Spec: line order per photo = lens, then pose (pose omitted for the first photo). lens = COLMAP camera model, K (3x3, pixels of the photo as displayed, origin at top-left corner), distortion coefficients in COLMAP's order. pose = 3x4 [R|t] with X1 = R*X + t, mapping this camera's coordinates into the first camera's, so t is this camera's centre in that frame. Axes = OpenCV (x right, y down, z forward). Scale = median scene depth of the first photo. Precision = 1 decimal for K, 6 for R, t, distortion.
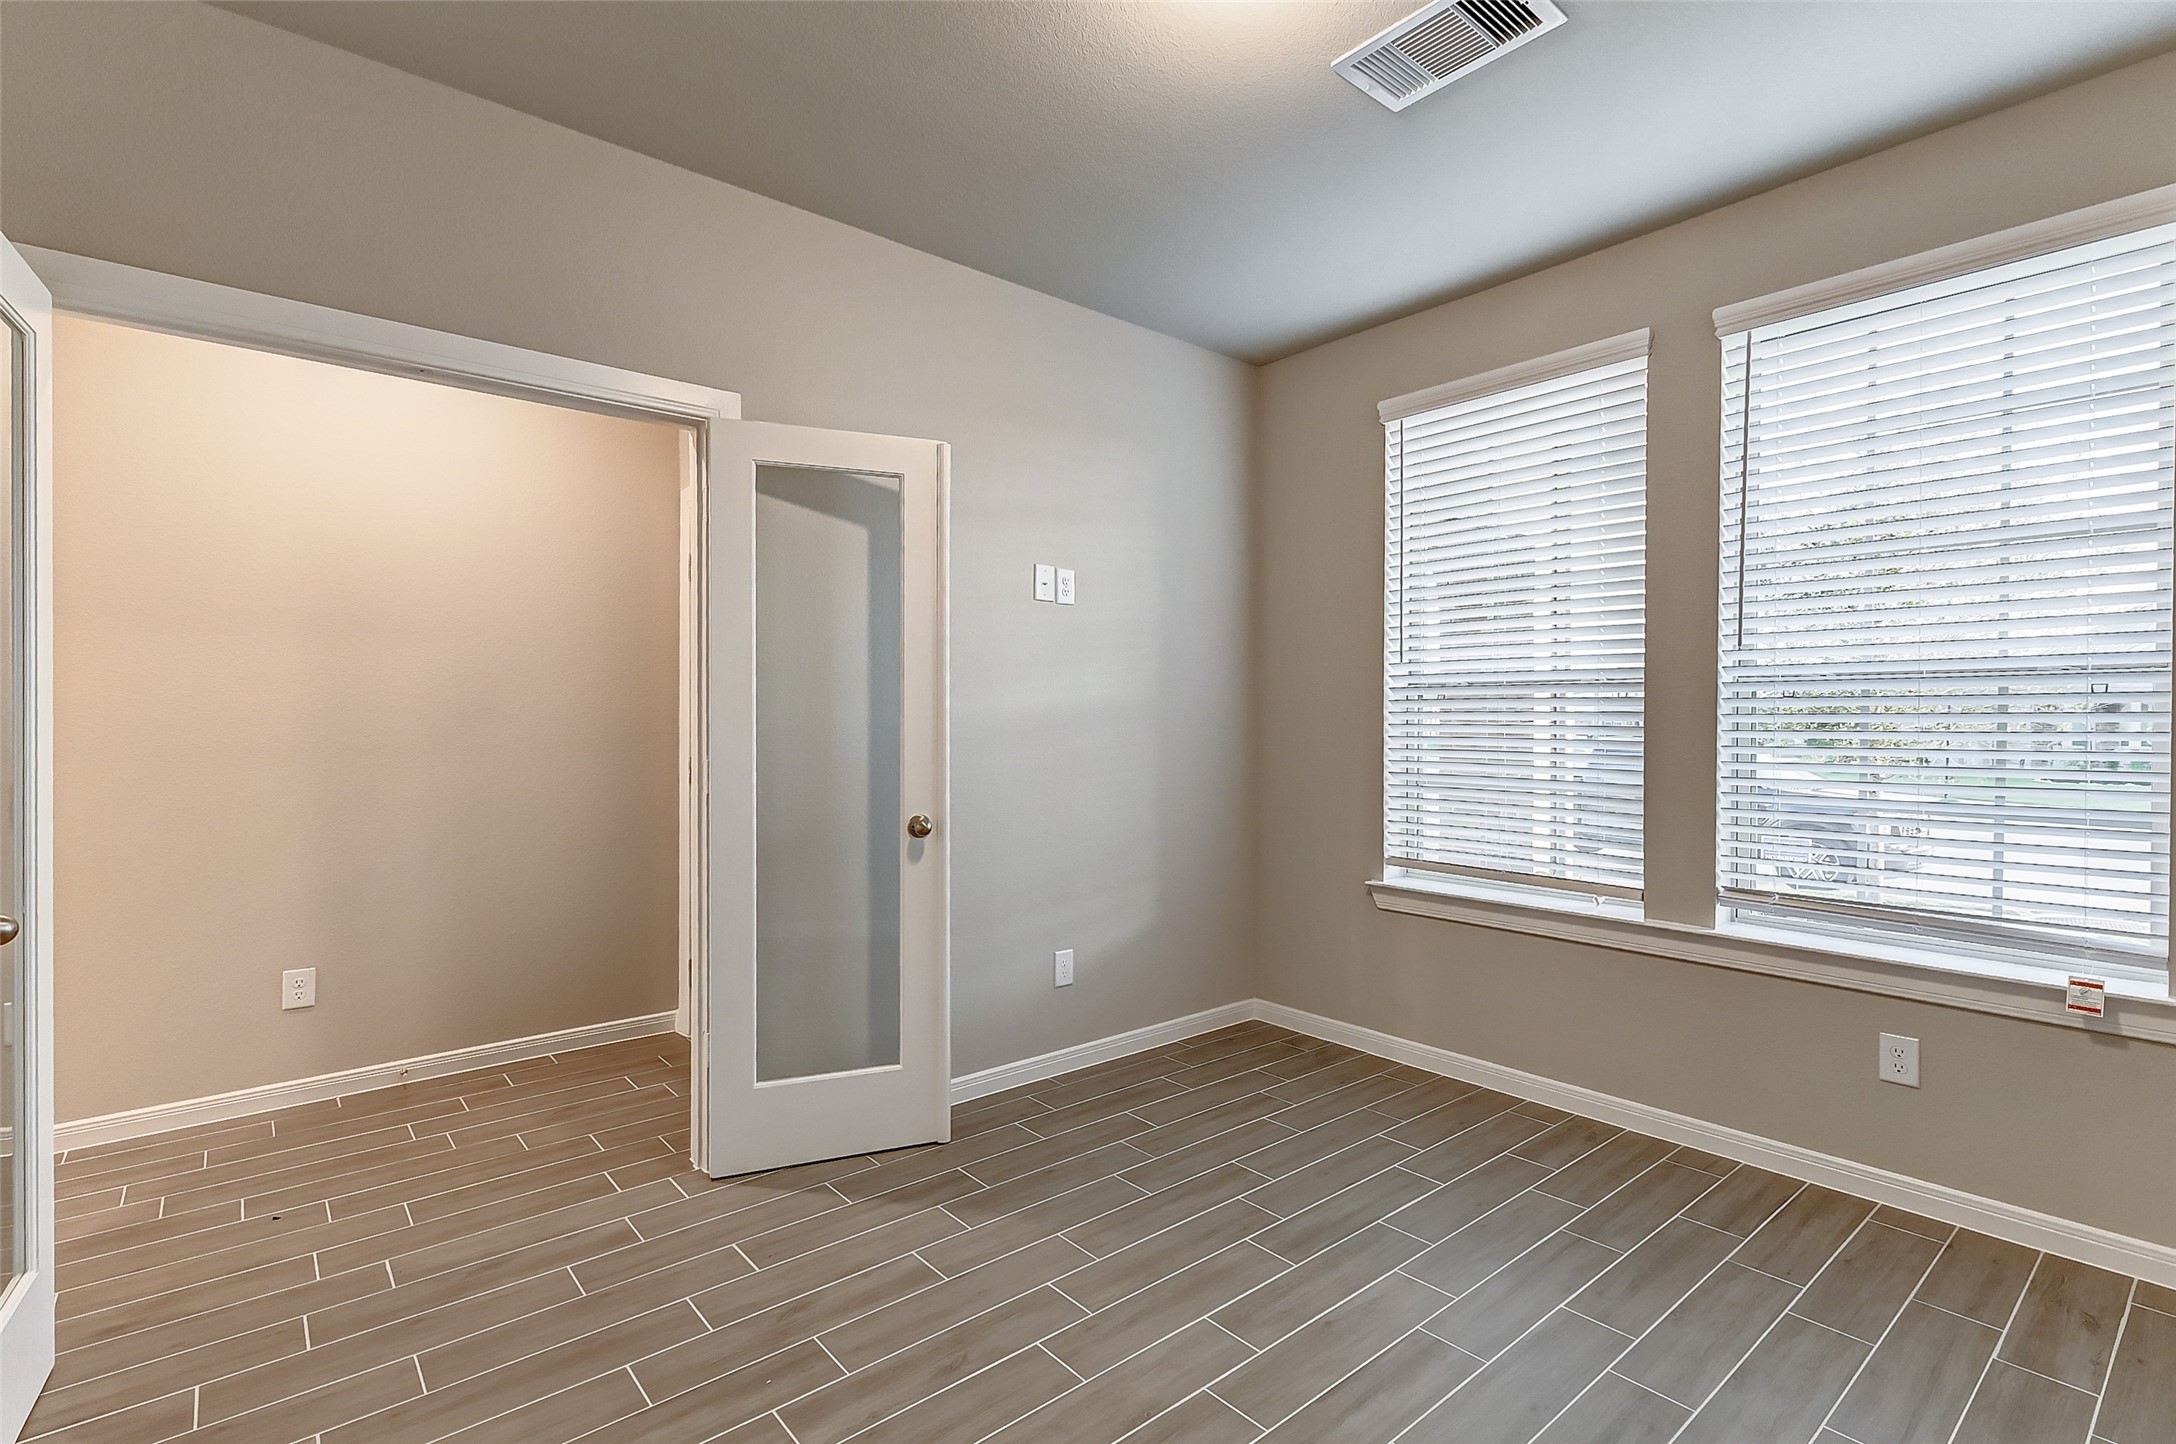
lens RADIAL K [[934.6, 0, 1092.4], [0, 934.6, 744.5], [0, 0, 1]] dist [0.000737, 0.000119]
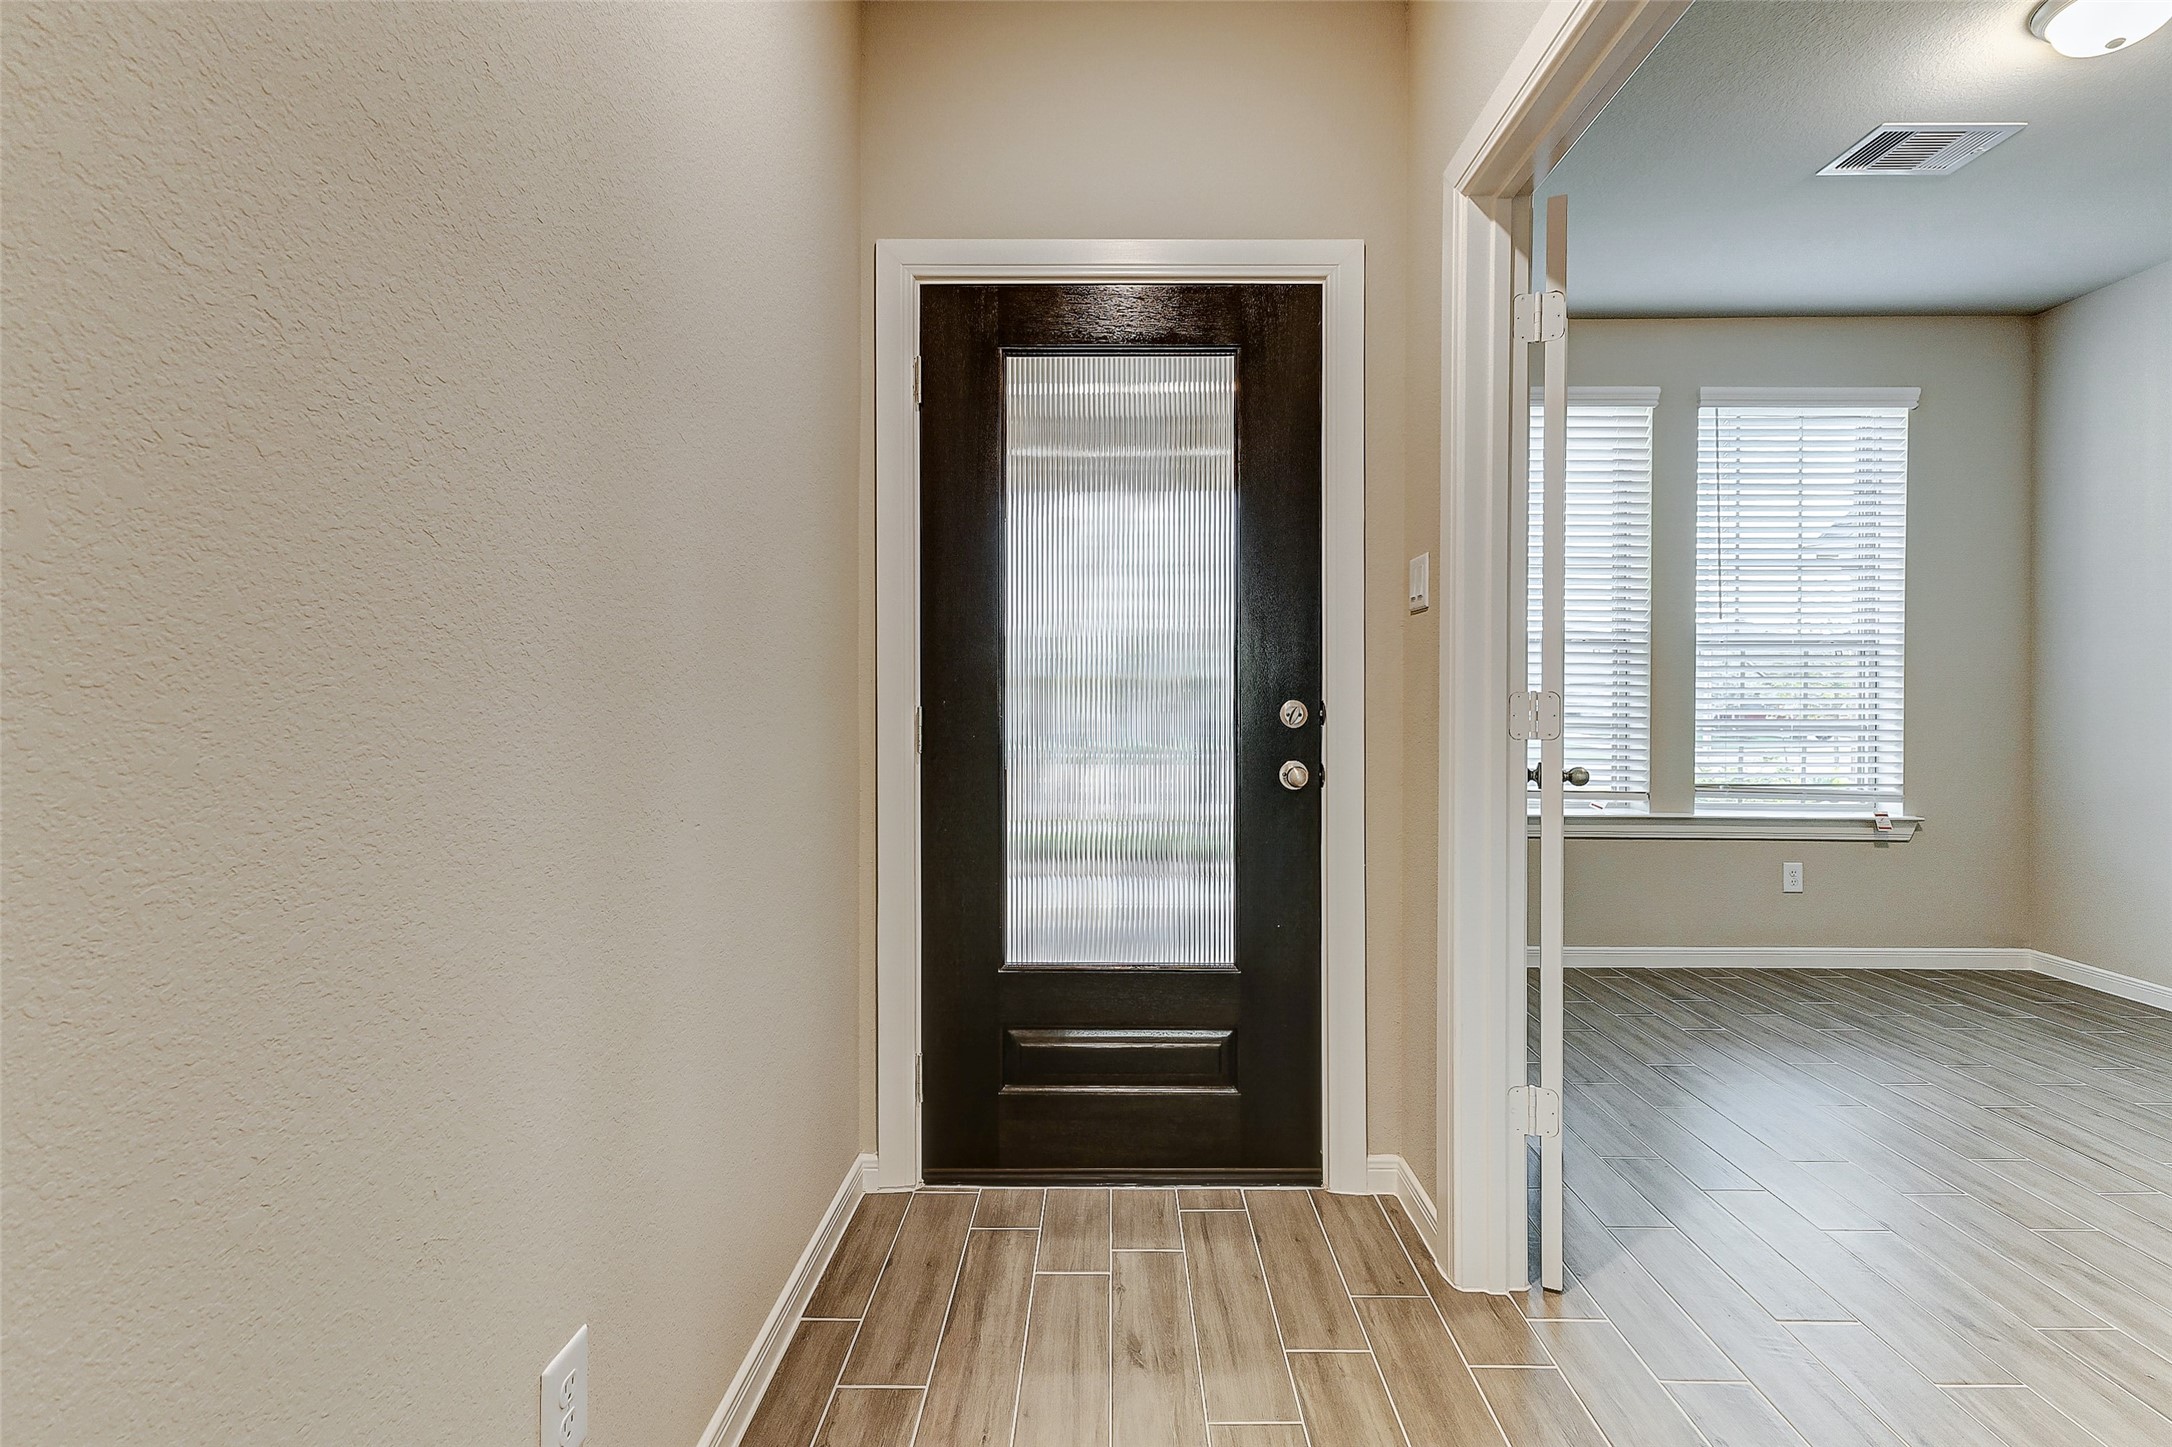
lens RADIAL K [[946.9, 0, 1124.8], [0, 946.9, 706.9], [0, 0, 1]] dist [0.003097, 0.000138]
pose [[0.677741, -0.024826, 0.734882, -1.030235], [0.015597, 0.999690, 0.019388, -0.011229], [-0.735136, -0.001678, 0.677918, 0.654715]]
